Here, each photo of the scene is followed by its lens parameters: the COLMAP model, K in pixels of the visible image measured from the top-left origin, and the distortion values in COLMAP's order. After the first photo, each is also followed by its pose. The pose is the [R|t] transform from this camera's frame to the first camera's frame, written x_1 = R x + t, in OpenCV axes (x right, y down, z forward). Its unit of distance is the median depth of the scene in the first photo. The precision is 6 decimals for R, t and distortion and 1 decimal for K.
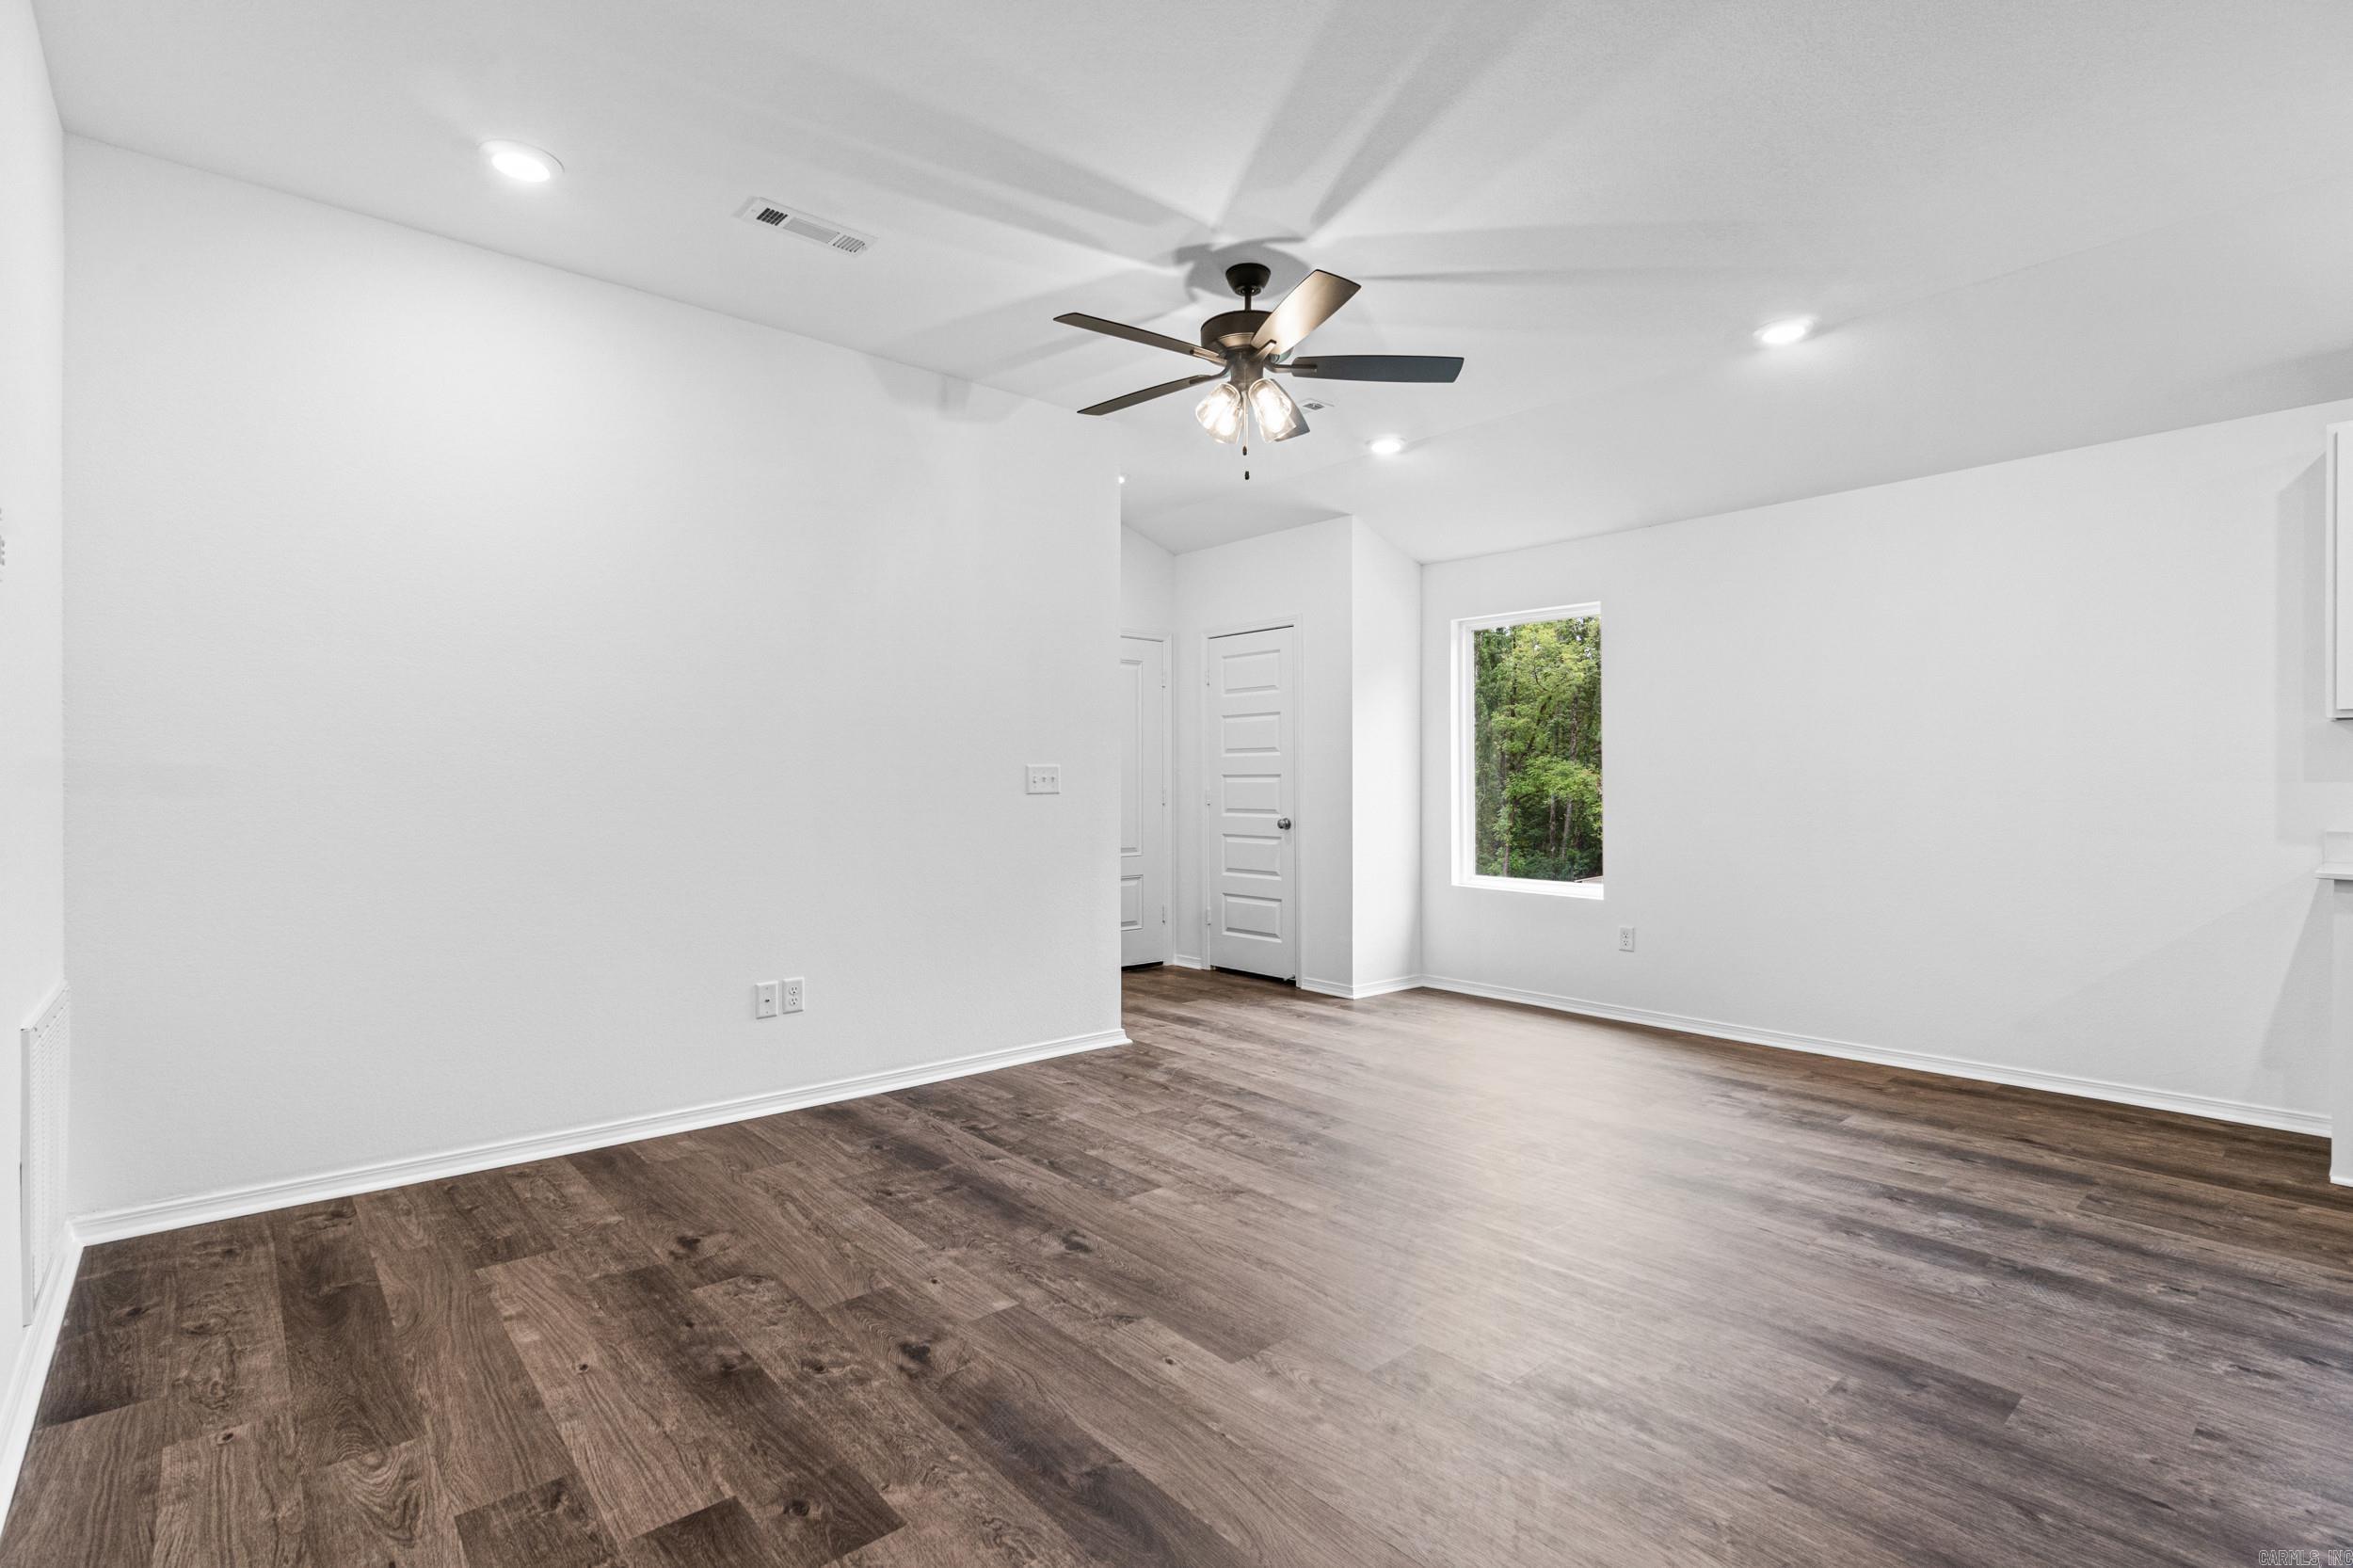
lens RADIAL K [[1089.8, 0, 1176.3], [0, 1089.8, 784.2], [0, 0, 1]] dist [0.000591, 0.000589]
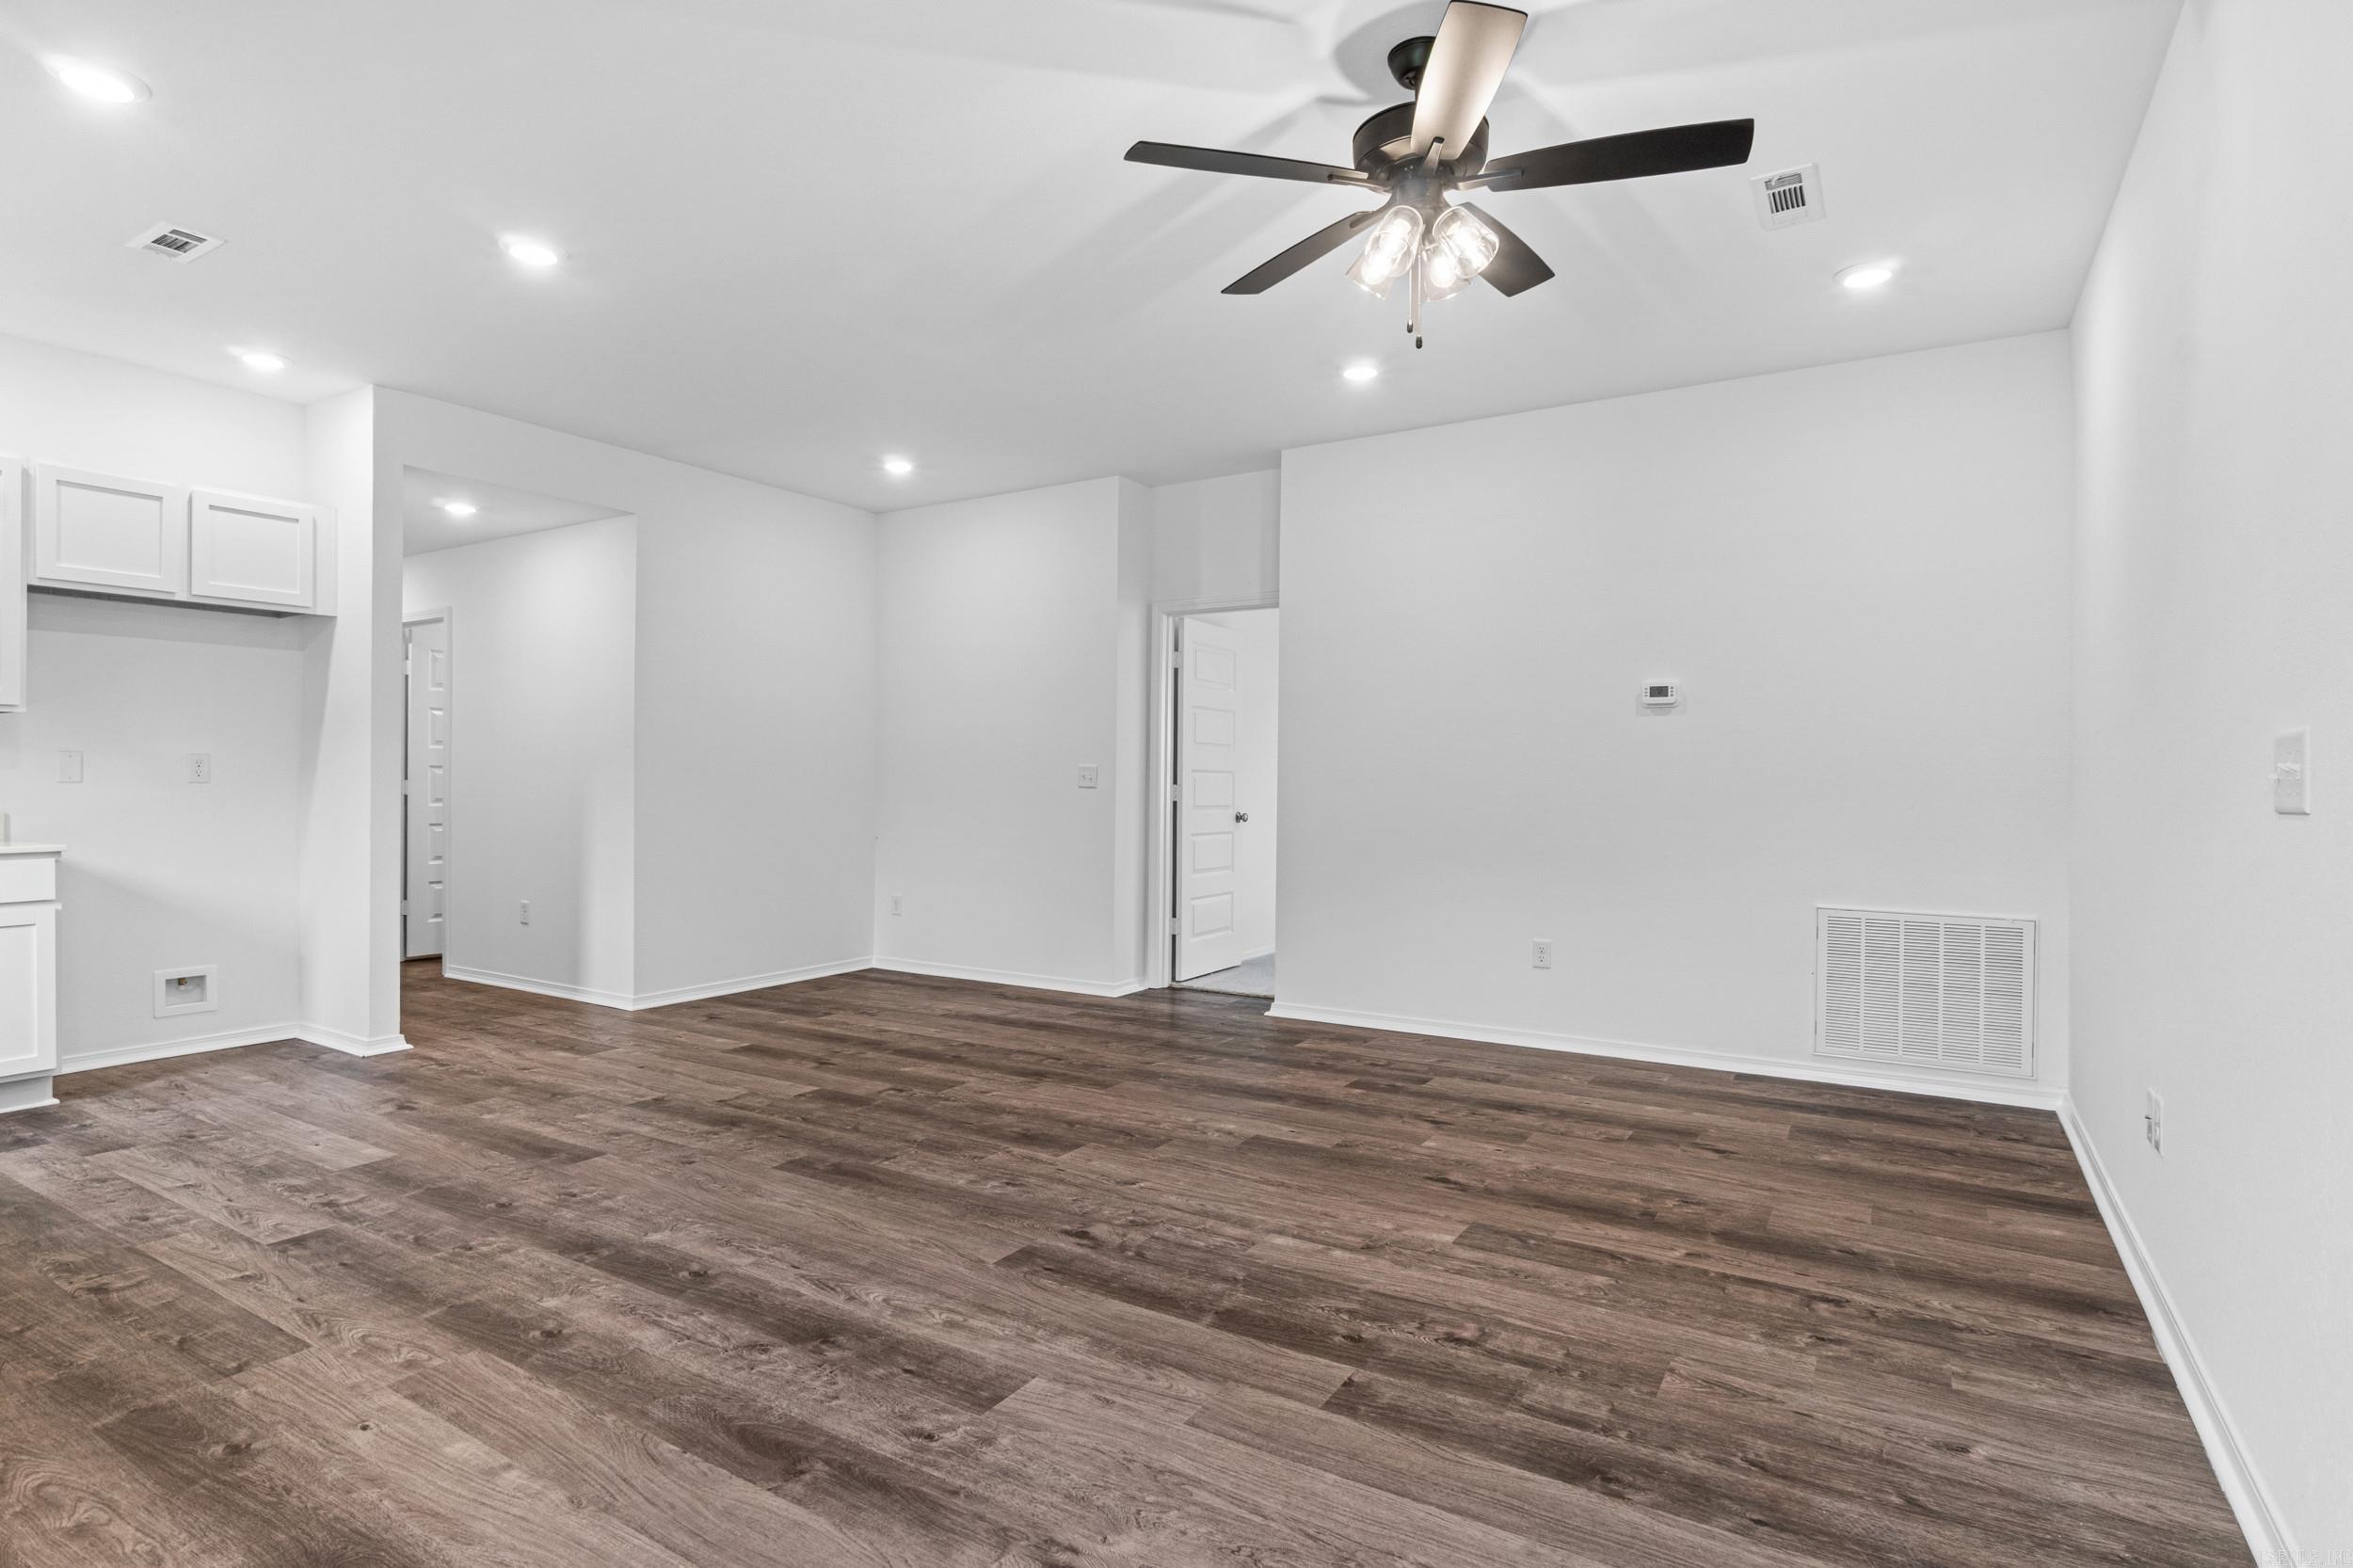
lens RADIAL K [[1188.4, 0, 1173.5], [0, 1188.4, 783.0], [0, 0, 1]] dist [-0.003601, 0.005515]
pose [[-0.955696, -0.007006, -0.294274, 0.495624], [-0.008144, 0.999963, 0.002639, 0.000850], [0.294244, 0.004919, -0.955718, 1.892217]]
